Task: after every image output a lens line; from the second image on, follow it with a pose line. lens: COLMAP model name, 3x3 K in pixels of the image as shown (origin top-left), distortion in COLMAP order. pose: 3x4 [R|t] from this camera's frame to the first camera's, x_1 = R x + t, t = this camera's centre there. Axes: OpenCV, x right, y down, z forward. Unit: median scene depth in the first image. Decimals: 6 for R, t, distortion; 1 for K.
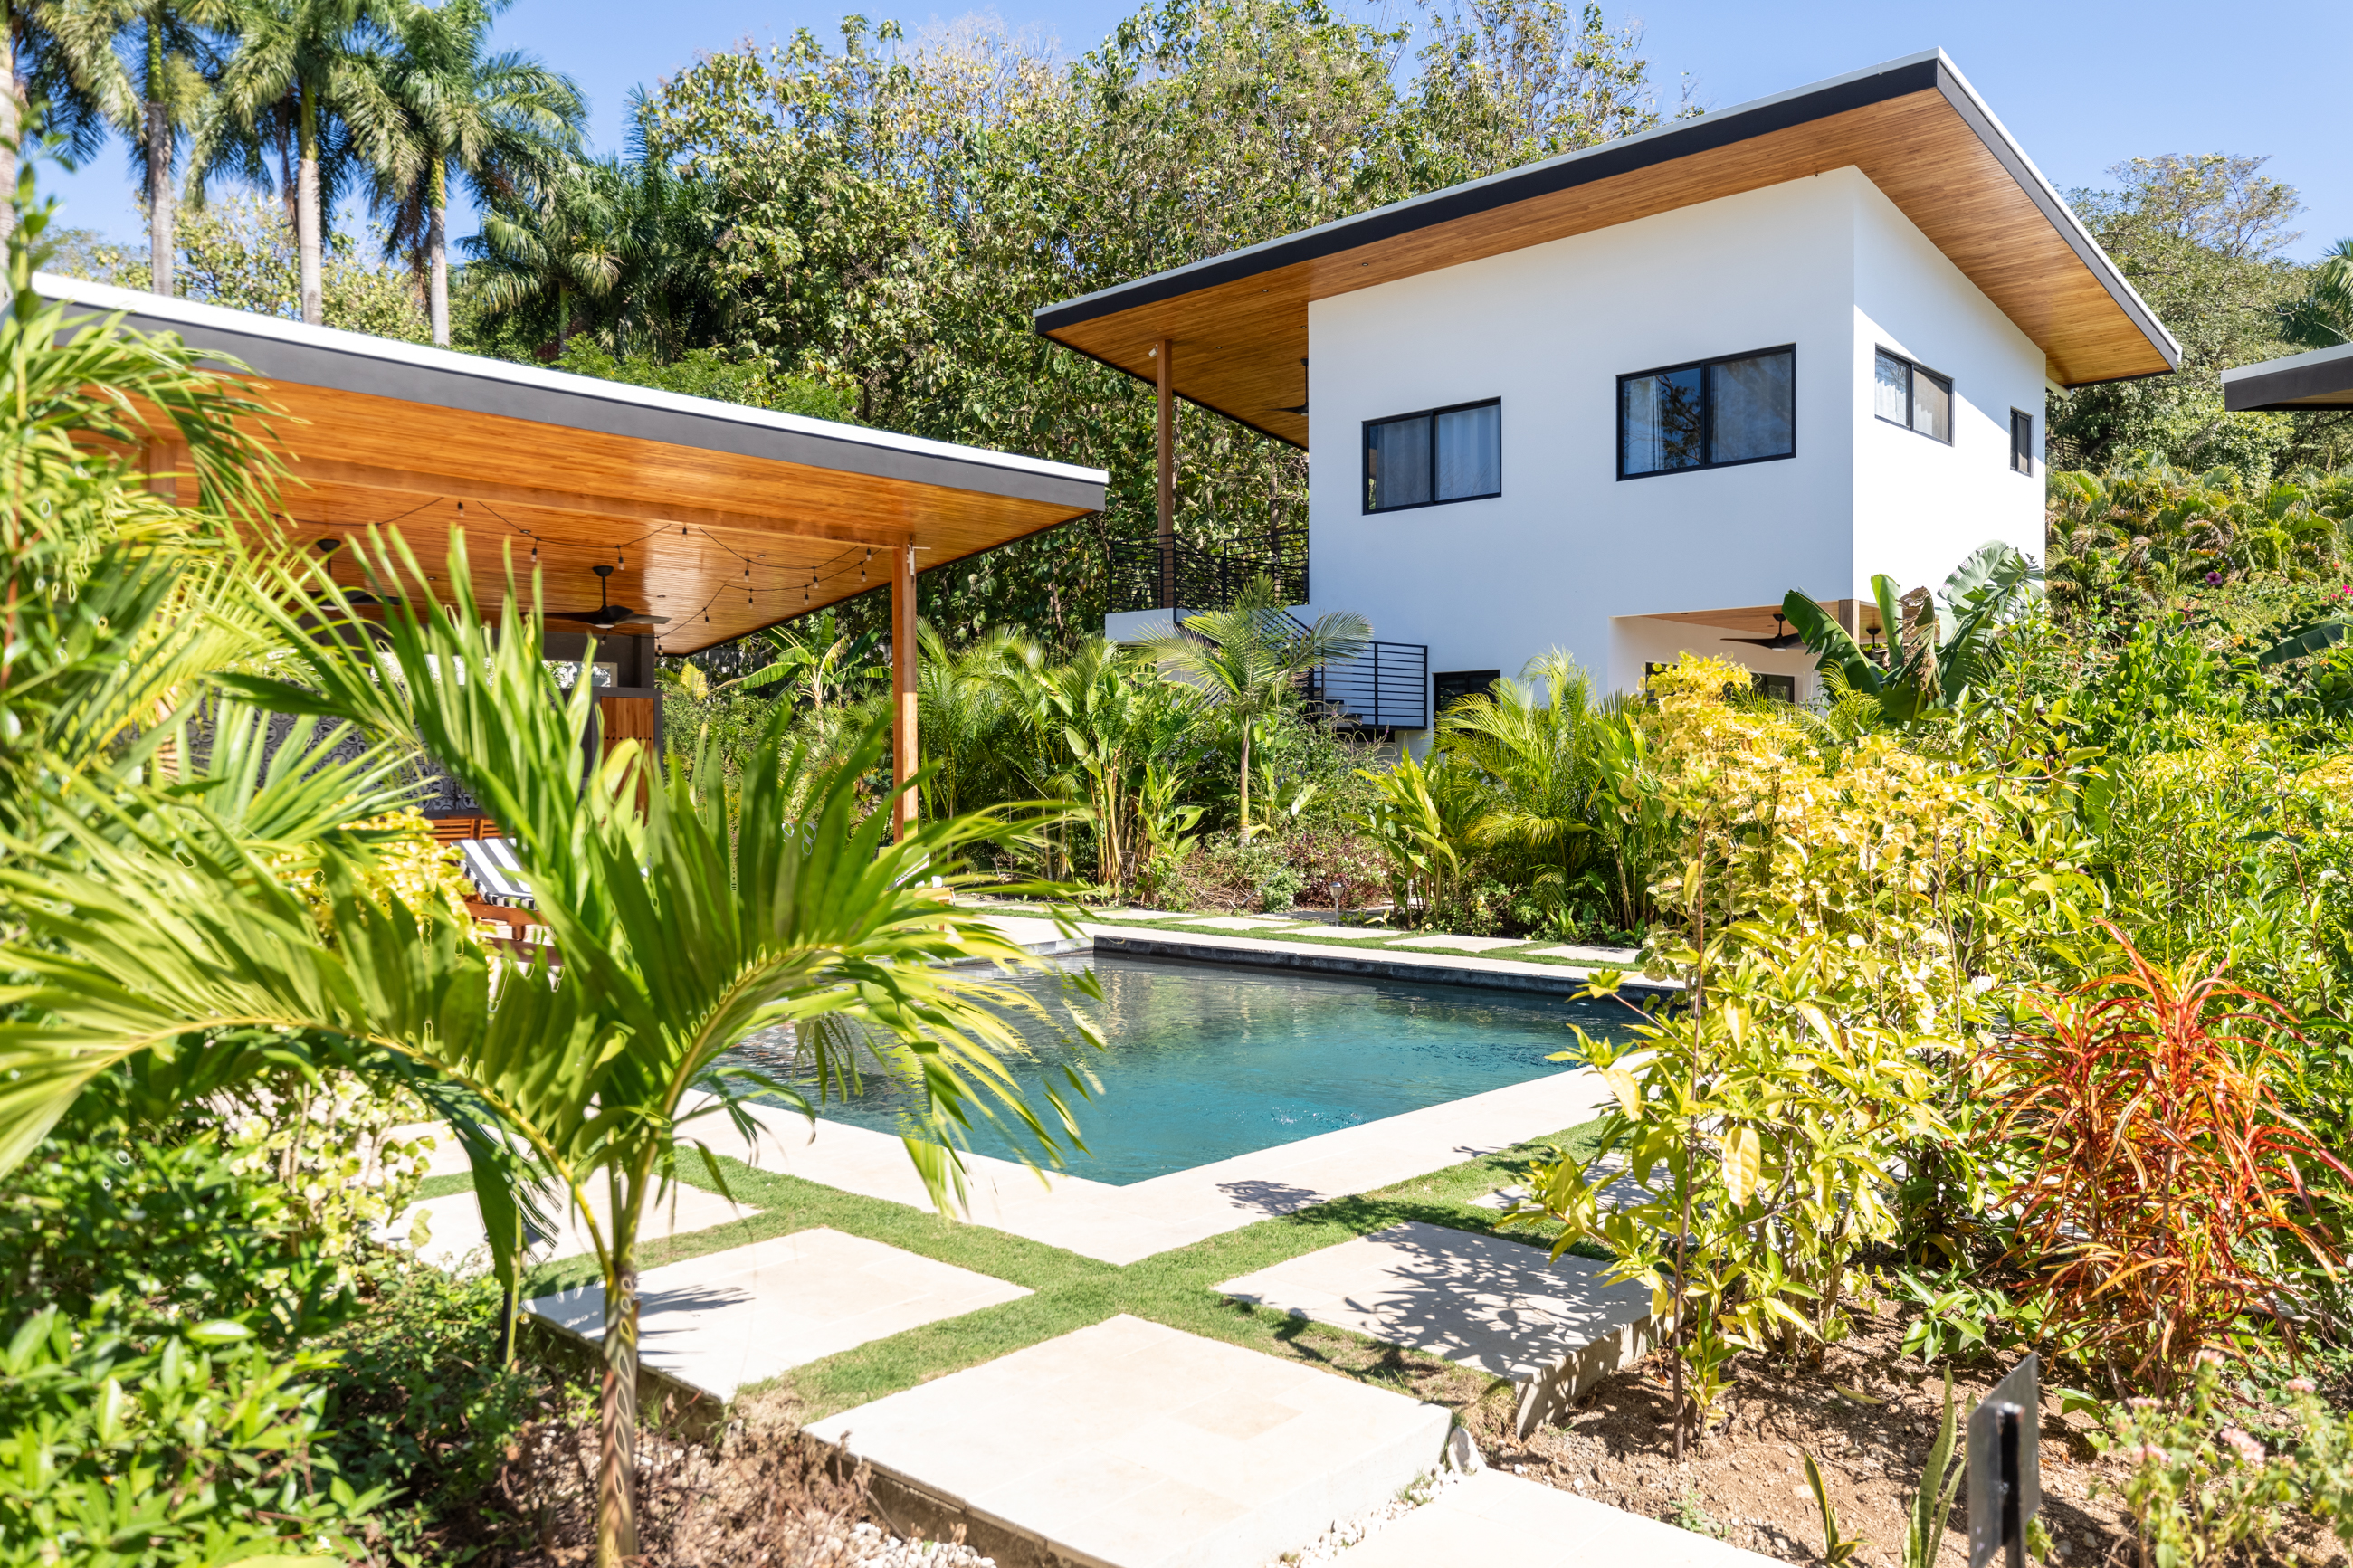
lens RADIAL K [[1721.0, 0, 1168.7], [0, 1721.0, 795.8], [0, 0, 1]] dist [0.011607, -0.002373]
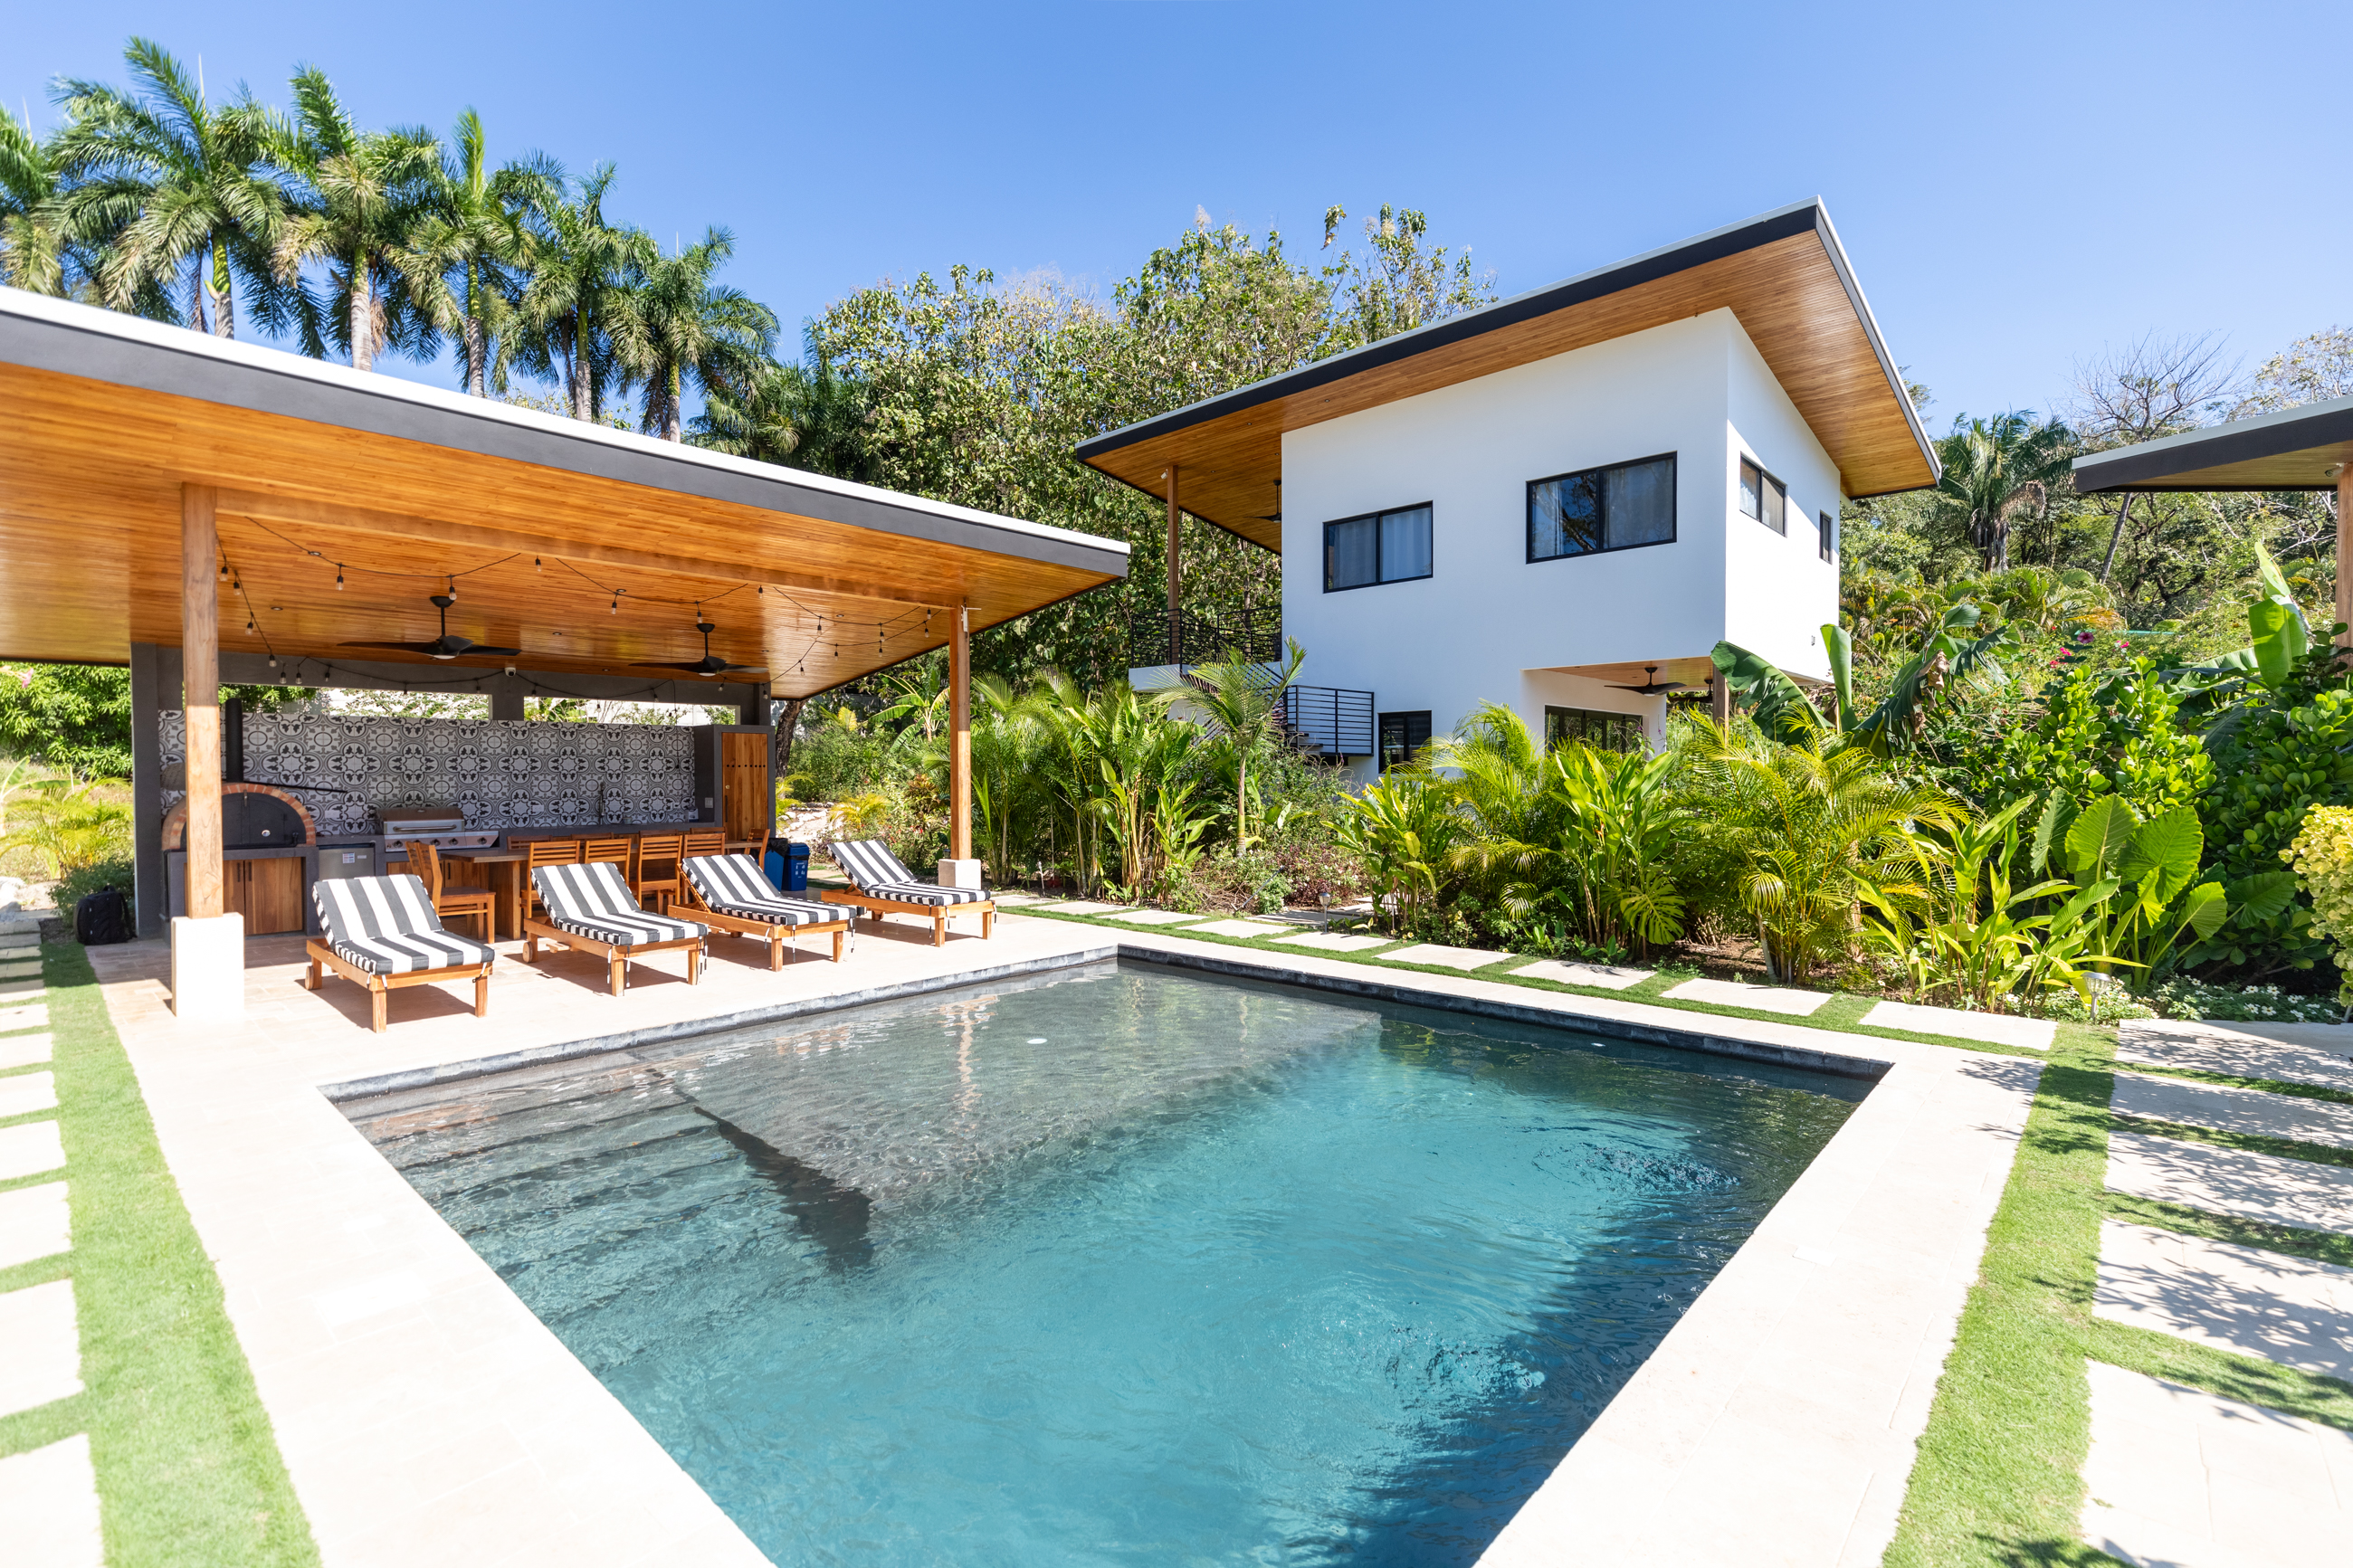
lens RADIAL K [[1048.7, 0, 1167.0], [0, 1048.7, 795.0], [0, 0, 1]] dist [0.000365, 0.000593]
pose [[0.999997, 0.000422, -0.002444, -0.005632], [-0.000403, 0.999968, 0.008033, -0.015159], [0.002447, -0.008032, 0.999965, 0.198761]]
